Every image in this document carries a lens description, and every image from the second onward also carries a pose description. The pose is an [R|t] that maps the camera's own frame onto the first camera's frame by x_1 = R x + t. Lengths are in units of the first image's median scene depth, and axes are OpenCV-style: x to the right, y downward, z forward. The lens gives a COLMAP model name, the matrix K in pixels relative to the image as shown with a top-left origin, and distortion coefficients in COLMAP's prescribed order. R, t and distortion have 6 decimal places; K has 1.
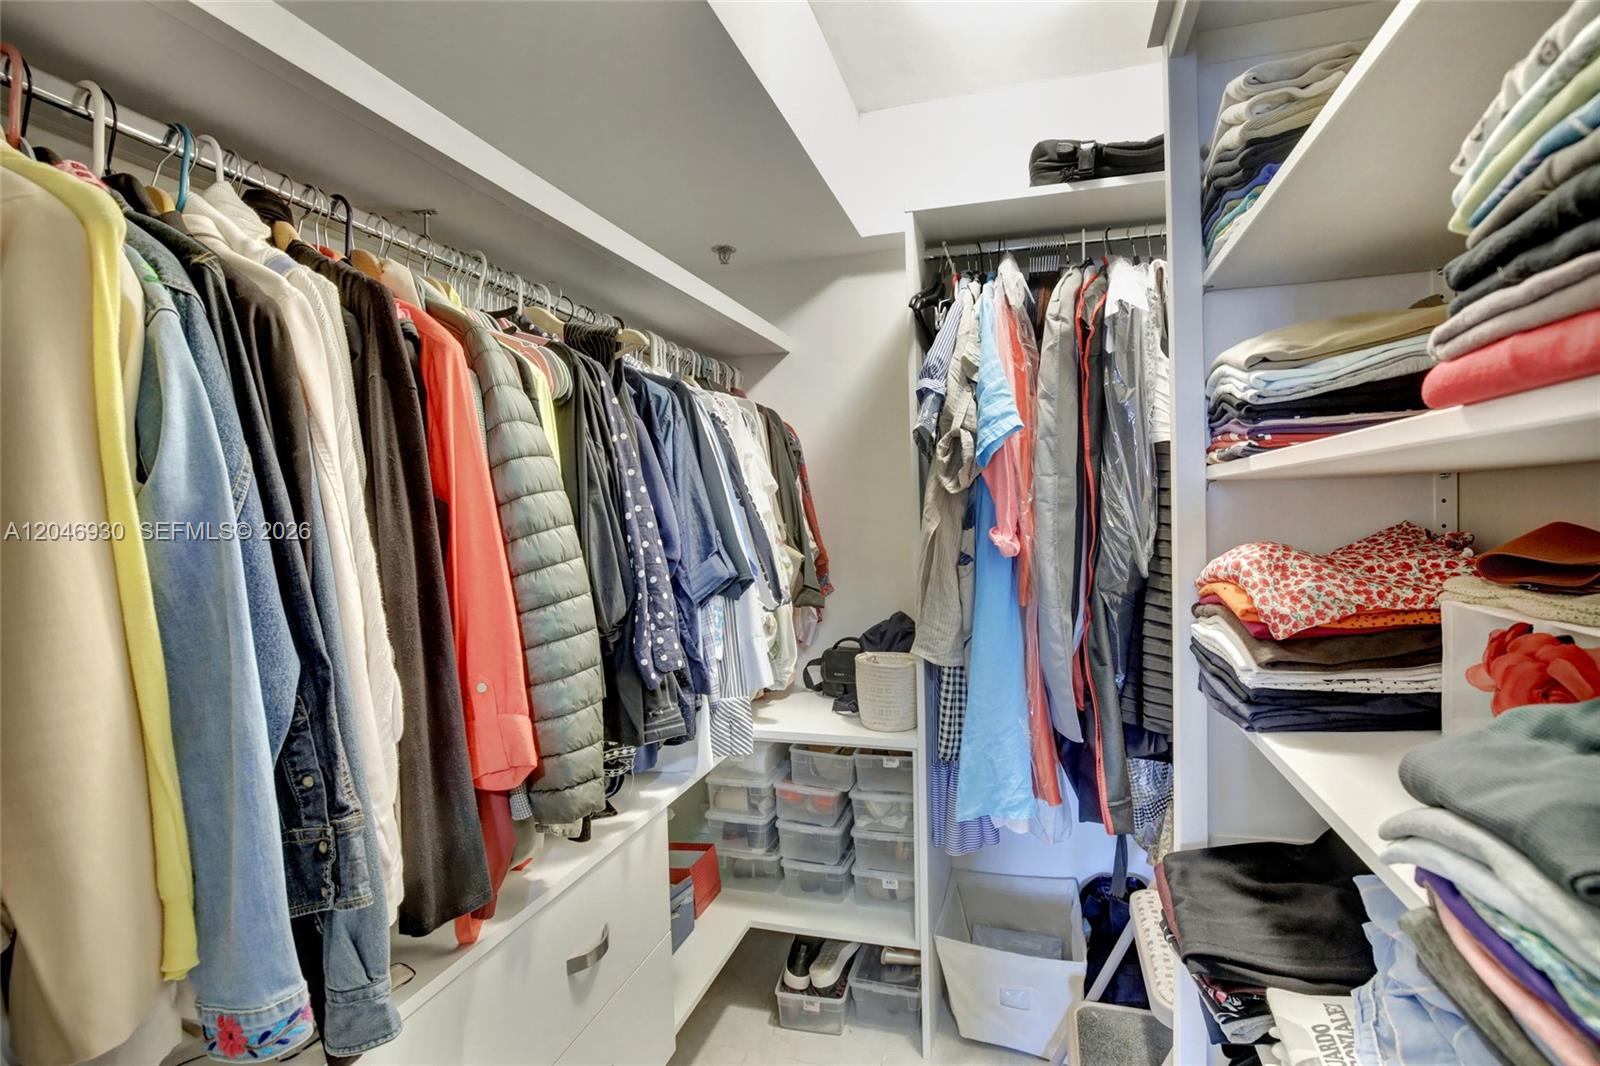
lens RADIAL K [[746.5, 0, 800.2], [0, 746.5, 514.0], [0, 0, 1]] dist [-0.024932, 0.000151]
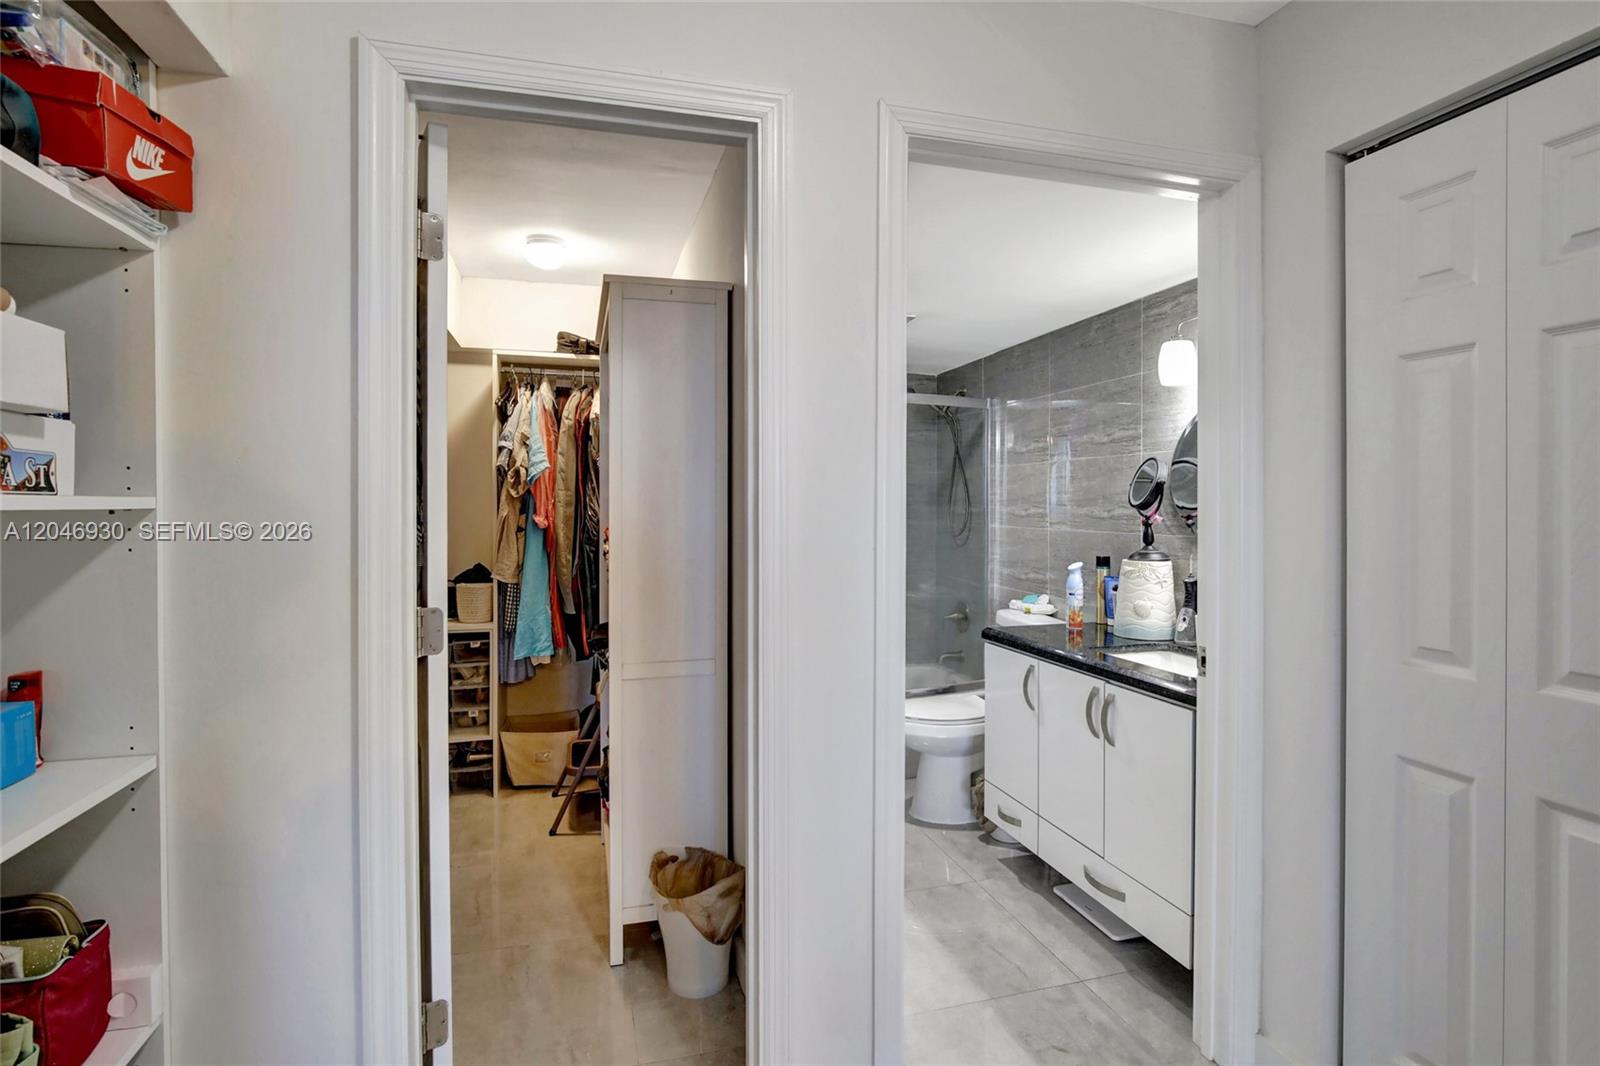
lens RADIAL K [[746.5, 0, 800.2], [0, 746.5, 514.0], [0, 0, 1]] dist [-0.024932, 0.000151]
pose [[0.826580, 0.017403, 0.562550, -0.300369], [-0.015549, 0.999846, -0.008085, 0.022970], [-0.562604, -0.002064, 0.826724, -1.145663]]
